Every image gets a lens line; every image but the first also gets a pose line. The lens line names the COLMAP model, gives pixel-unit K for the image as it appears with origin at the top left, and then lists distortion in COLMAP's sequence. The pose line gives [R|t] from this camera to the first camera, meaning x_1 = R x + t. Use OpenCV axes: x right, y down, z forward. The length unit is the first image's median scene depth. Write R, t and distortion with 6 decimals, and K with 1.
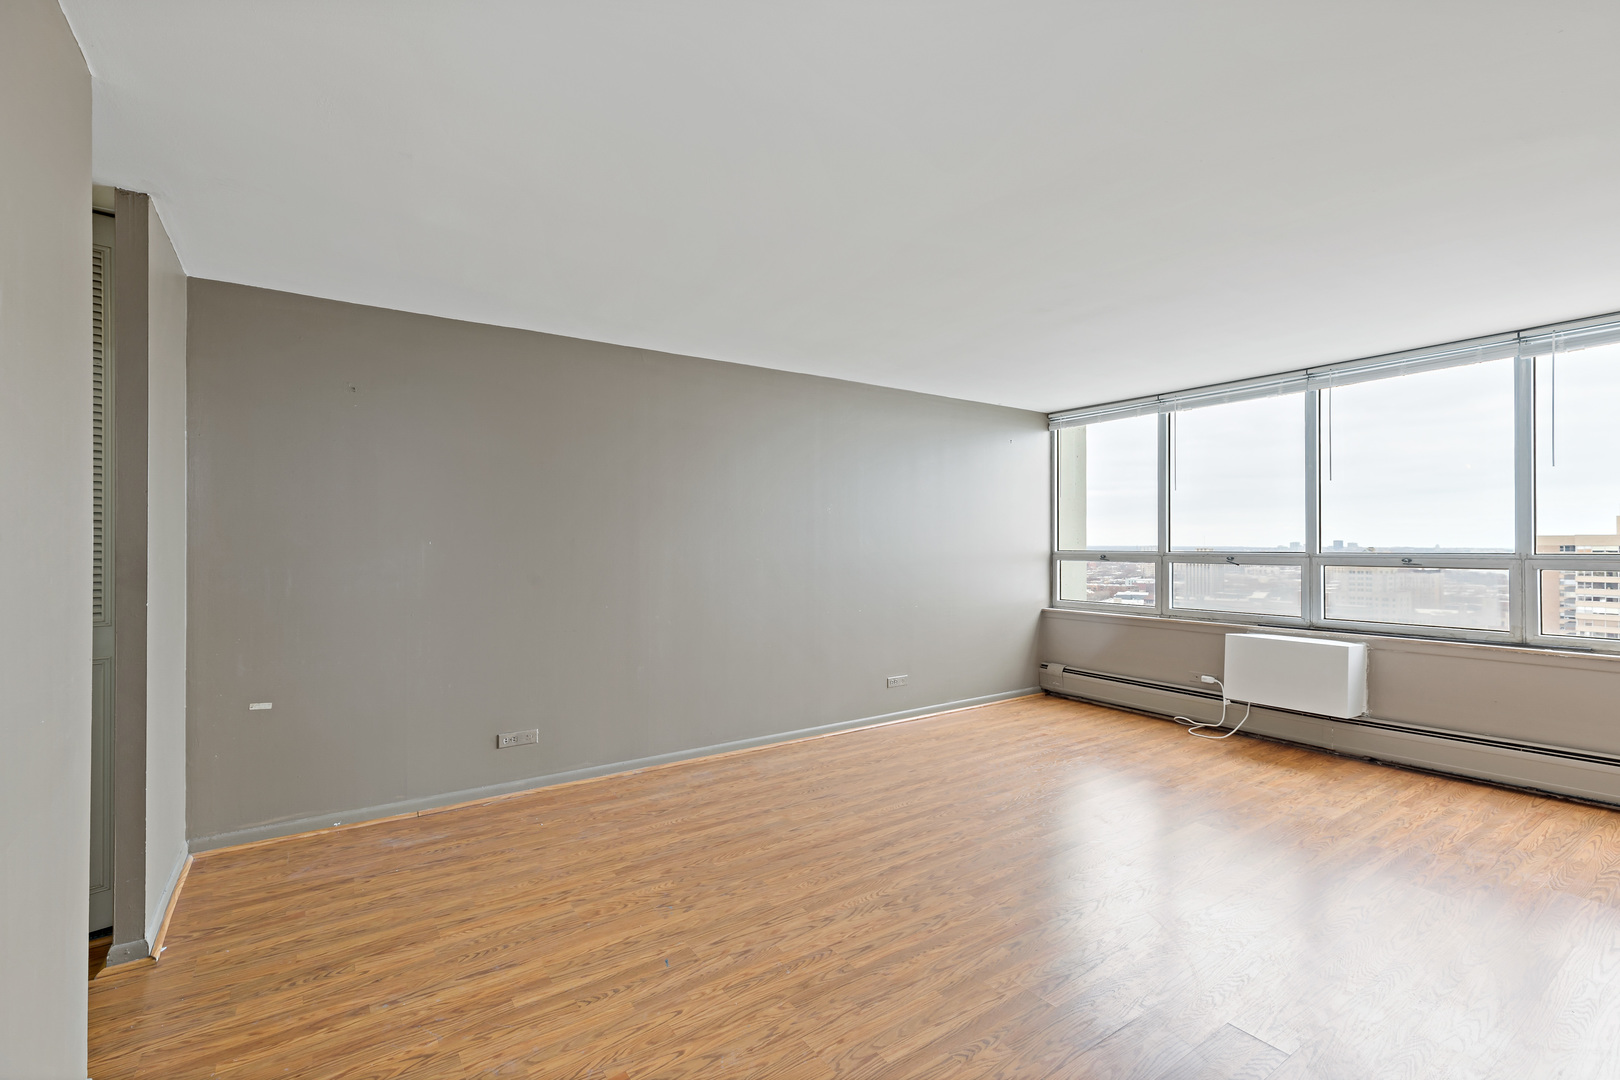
lens RADIAL K [[736.0, 0, 810.0], [0, 736.0, 540.0], [0, 0, 1]] dist [0.001554, 0.000546]
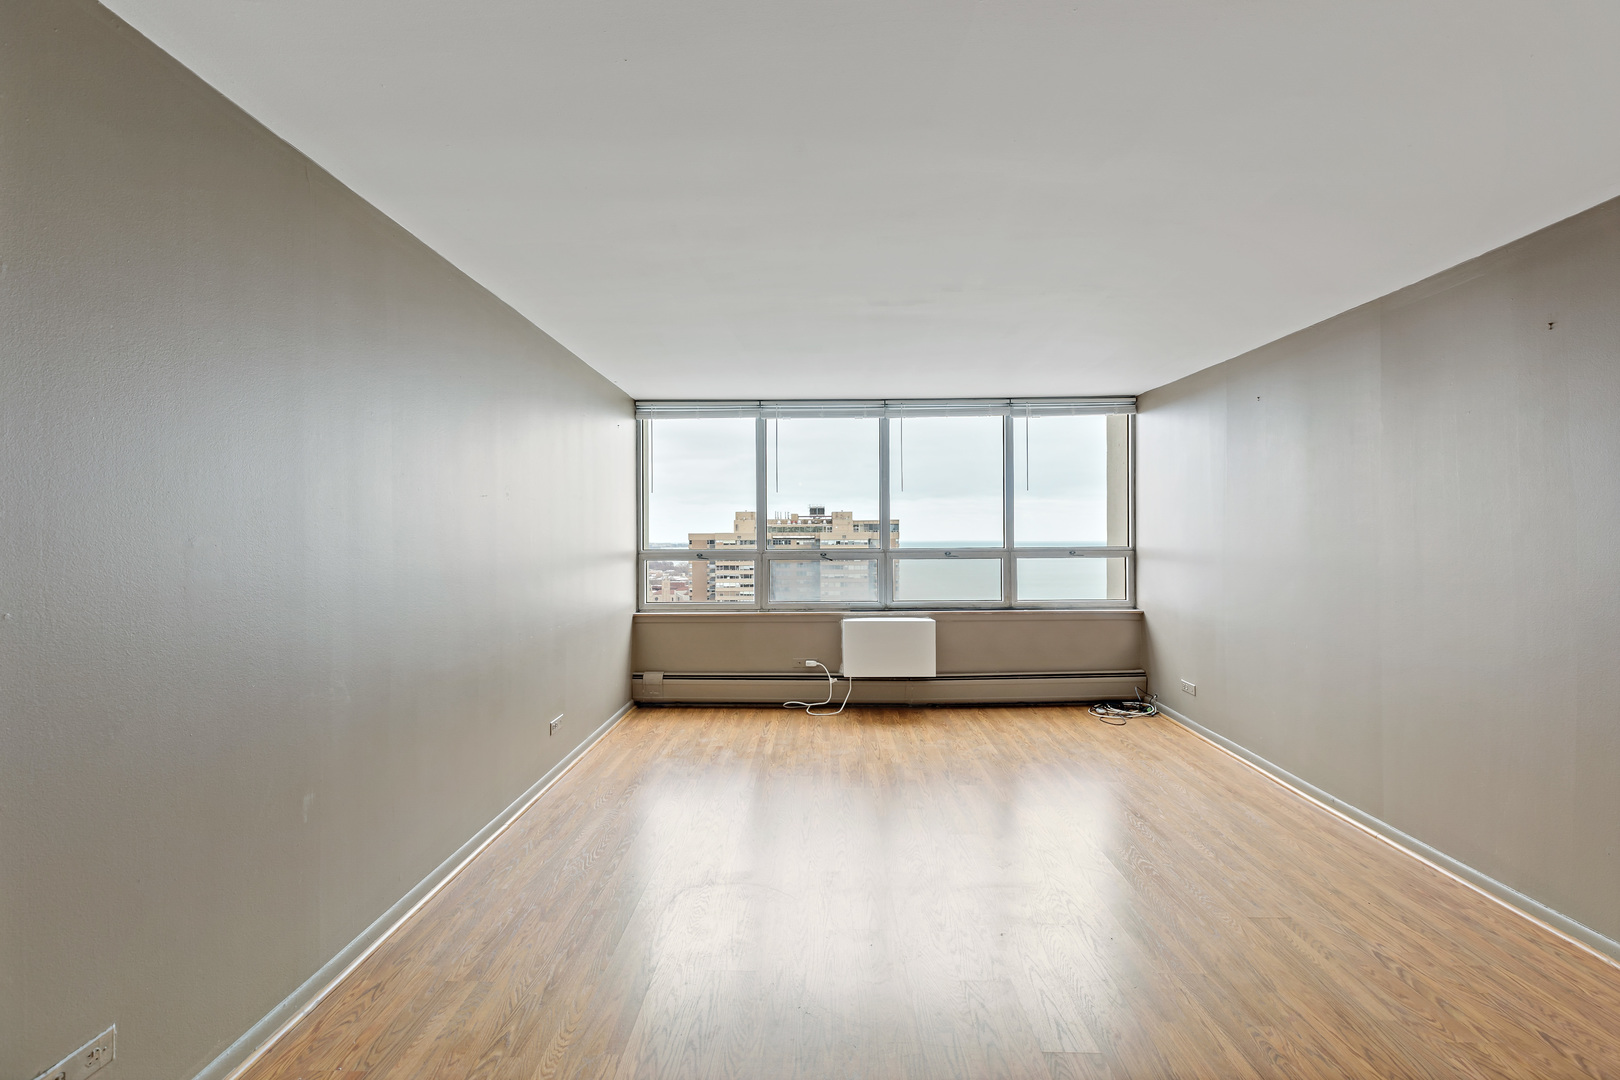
lens RADIAL K [[736.0, 0, 810.0], [0, 736.0, 540.0], [0, 0, 1]] dist [0.001554, 0.000546]
pose [[0.569502, -0.003855, 0.821981, -0.405698], [-0.000006, 0.999989, 0.004694, -0.003235], [-0.821990, -0.002678, 0.569496, 0.396109]]
